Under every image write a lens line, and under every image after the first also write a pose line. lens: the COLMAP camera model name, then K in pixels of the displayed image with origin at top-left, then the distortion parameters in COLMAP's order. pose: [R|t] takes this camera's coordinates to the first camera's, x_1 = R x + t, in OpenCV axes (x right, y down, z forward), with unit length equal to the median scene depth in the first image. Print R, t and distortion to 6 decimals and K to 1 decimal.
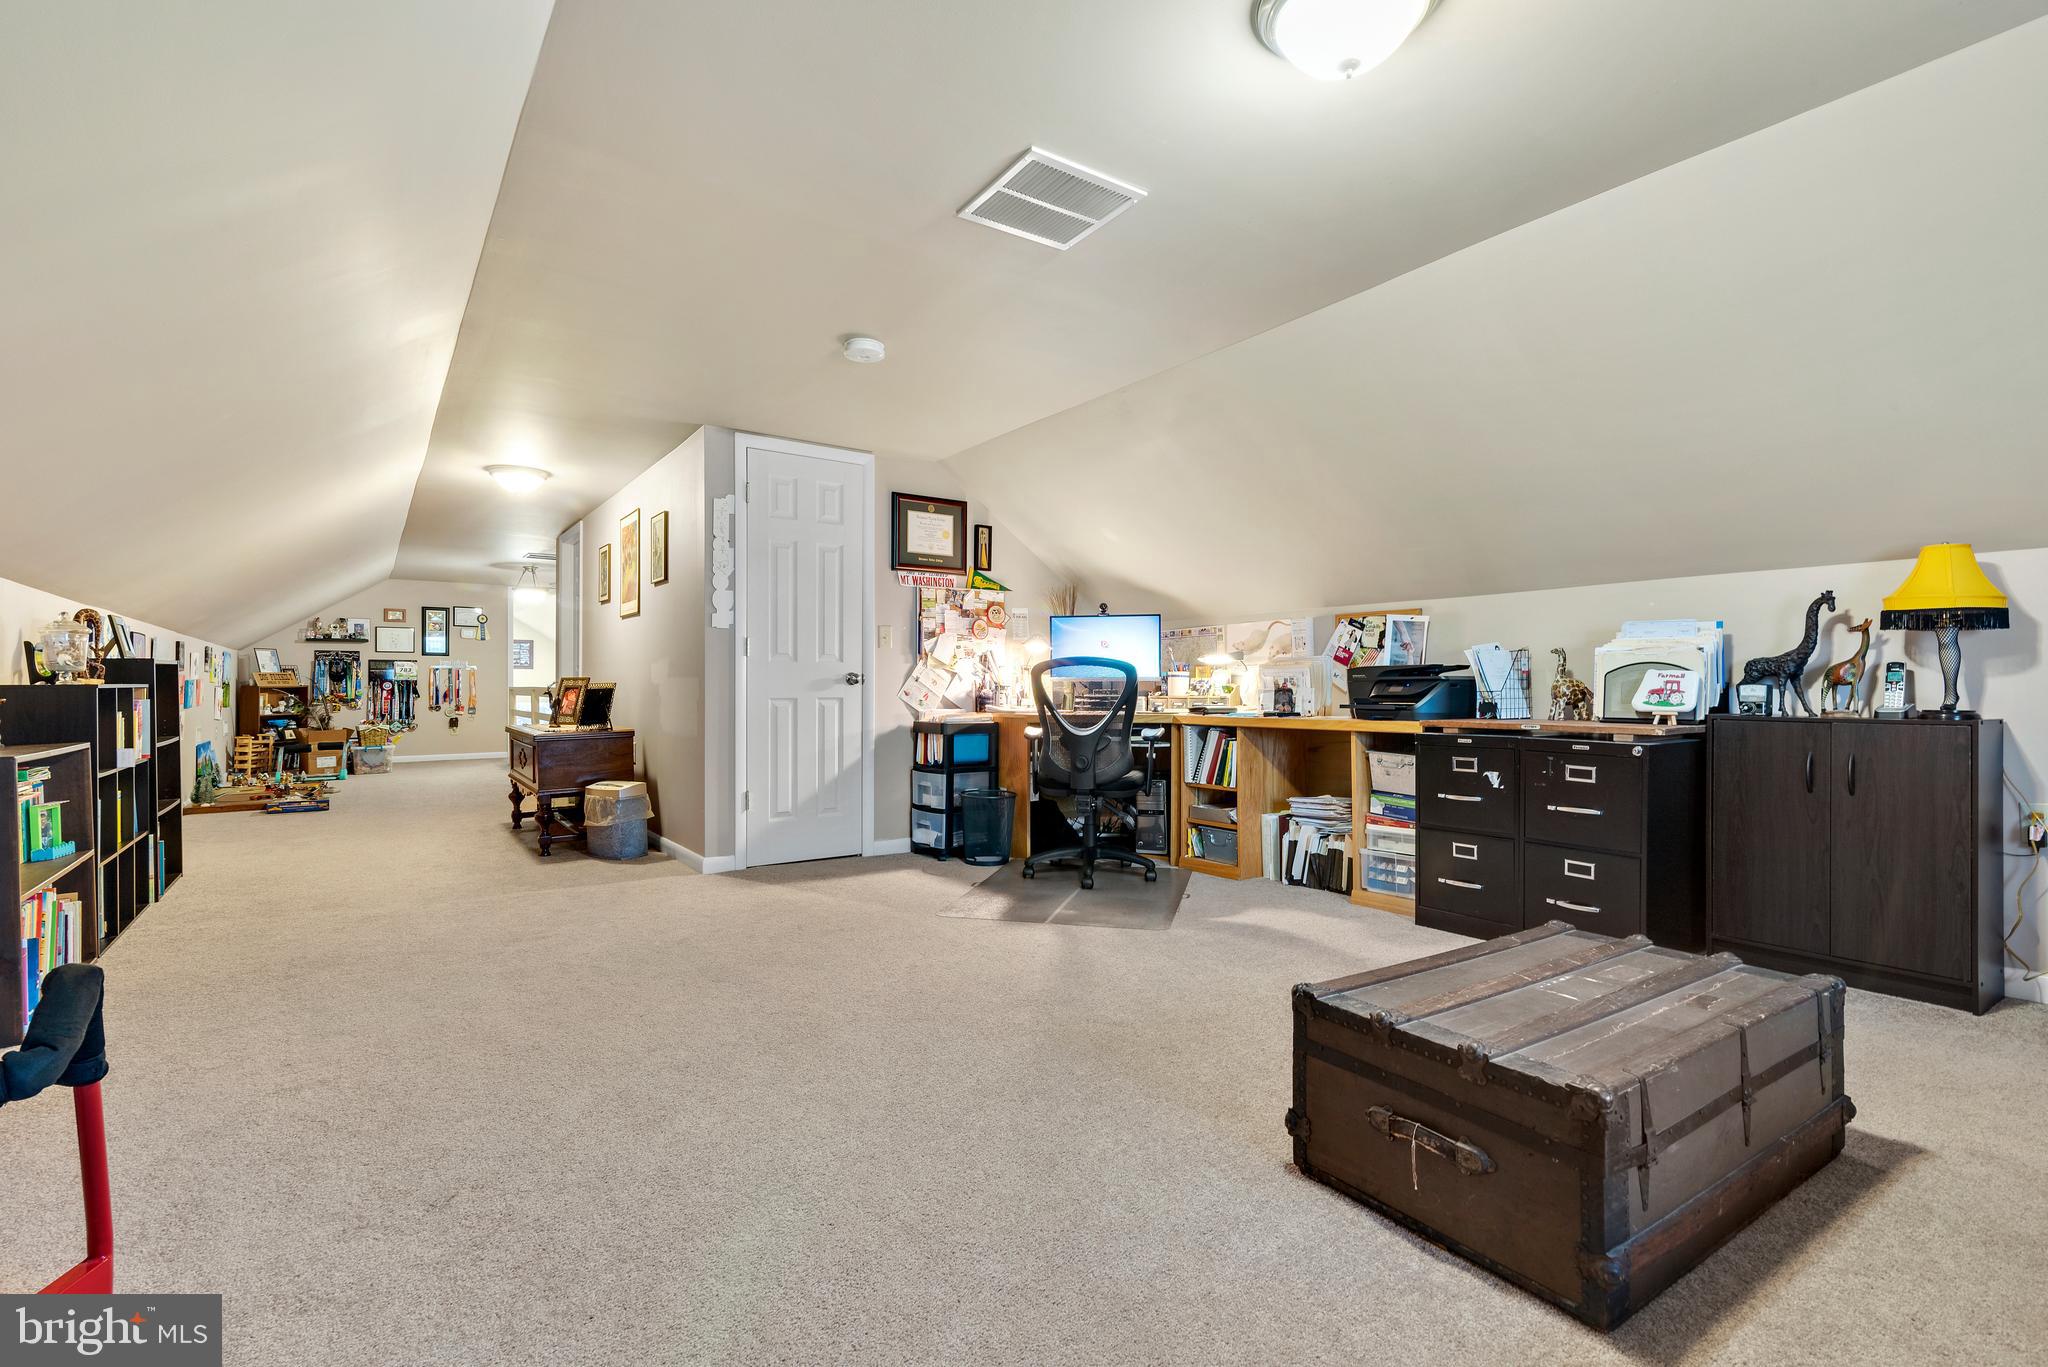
lens RADIAL K [[930.5, 0, 1024.4], [0, 930.5, 691.2], [0, 0, 1]] dist [0.012762, 0.000021]
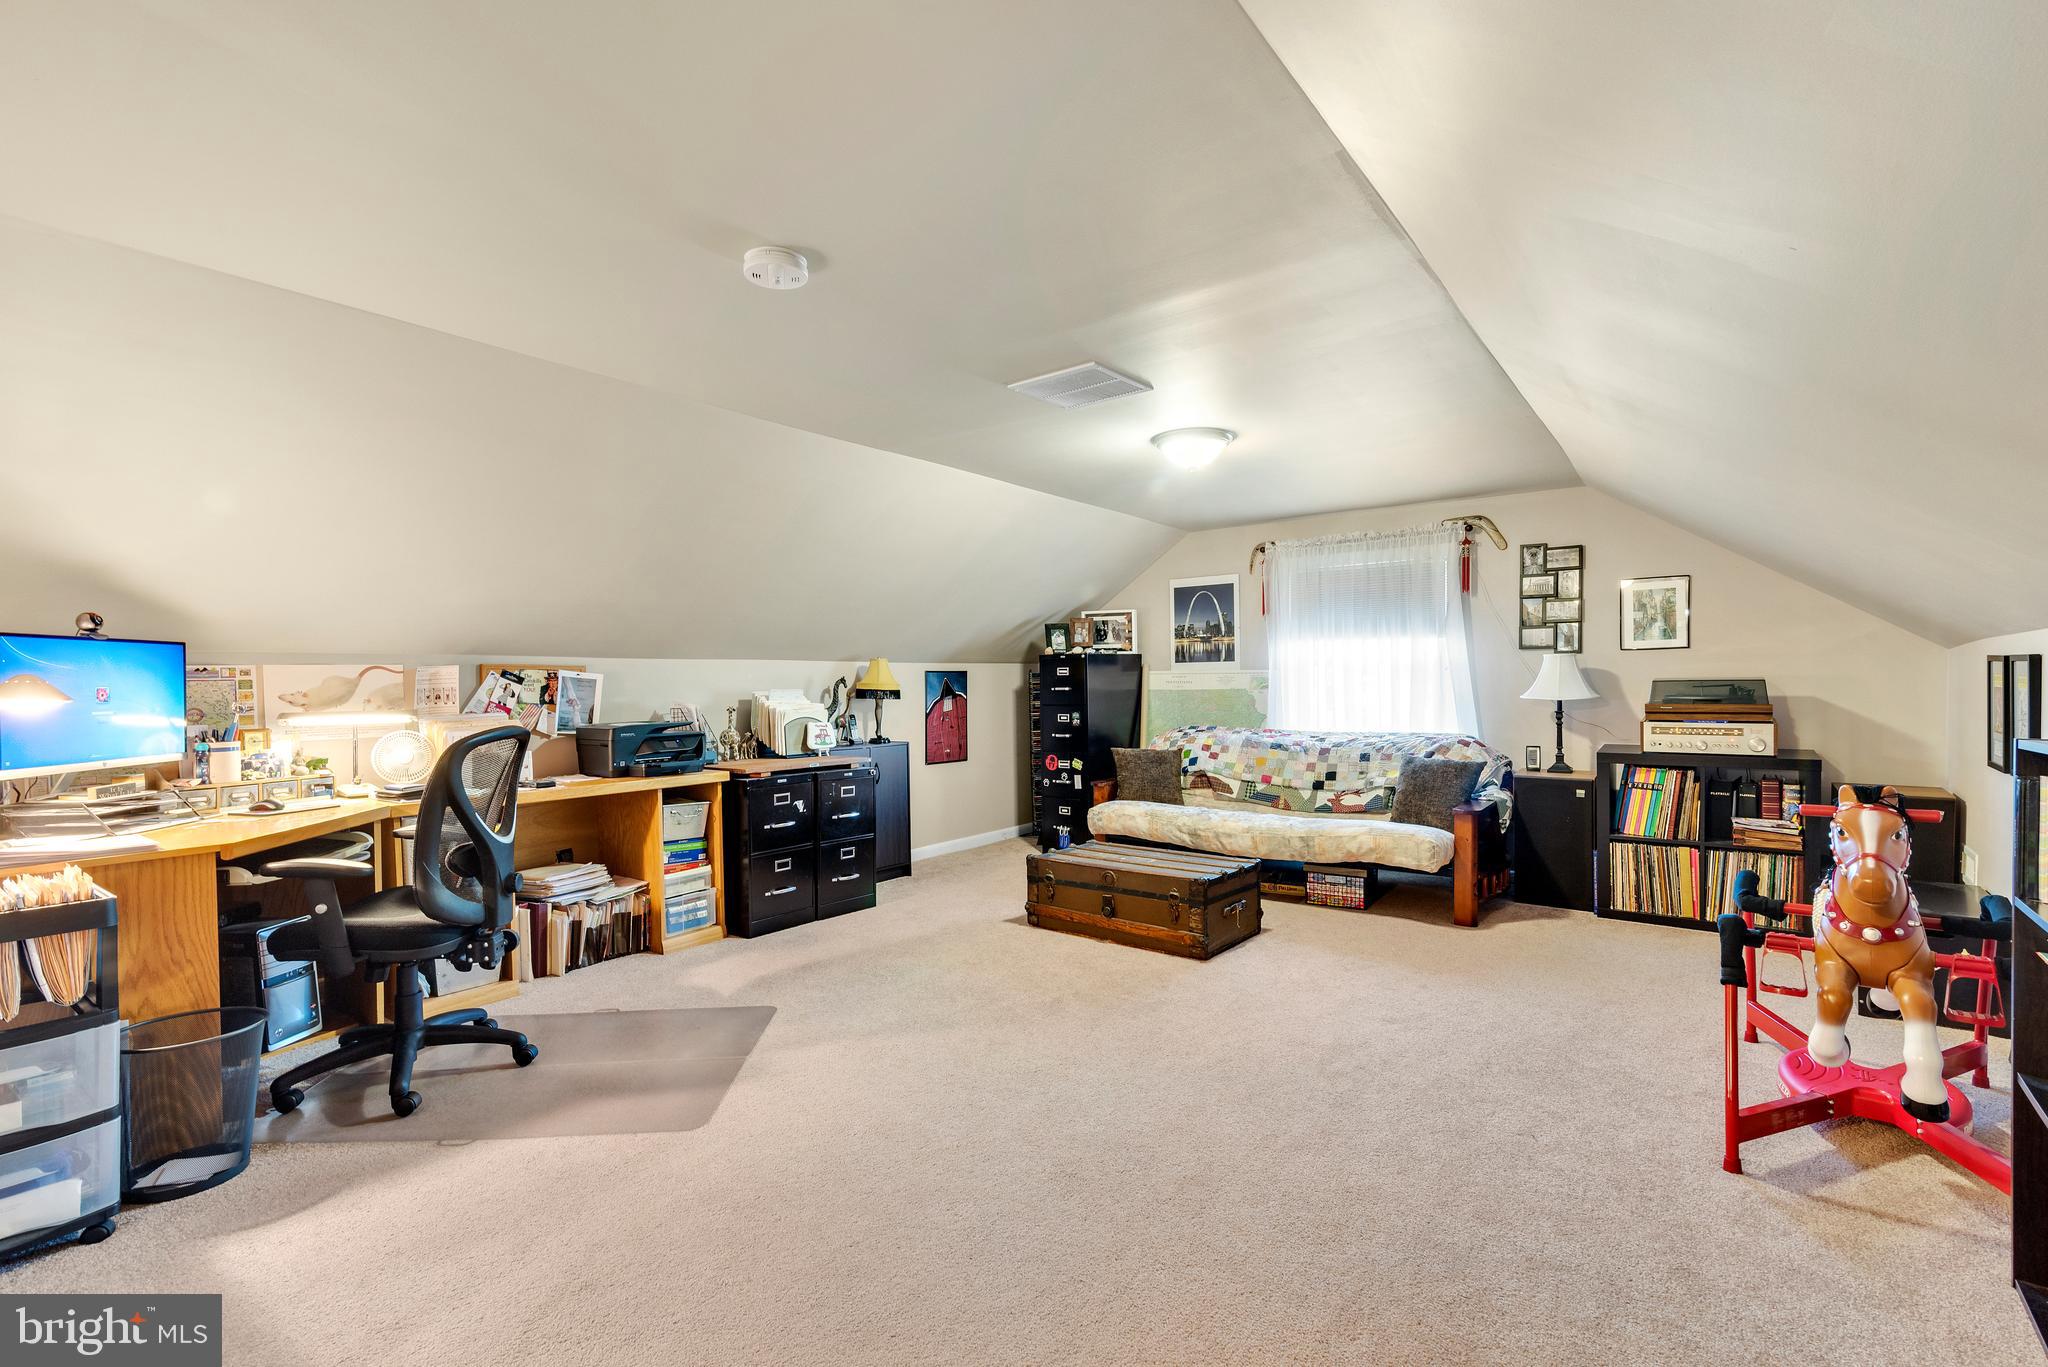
lens RADIAL K [[930.5, 0, 1024.4], [0, 930.5, 691.2], [0, 0, 1]] dist [0.012762, 0.000021]
pose [[-0.298060, -0.002799, 0.954543, -0.684778], [0.016362, 0.999834, 0.008041, -0.060398], [-0.954407, 0.018015, -0.297965, 0.837478]]
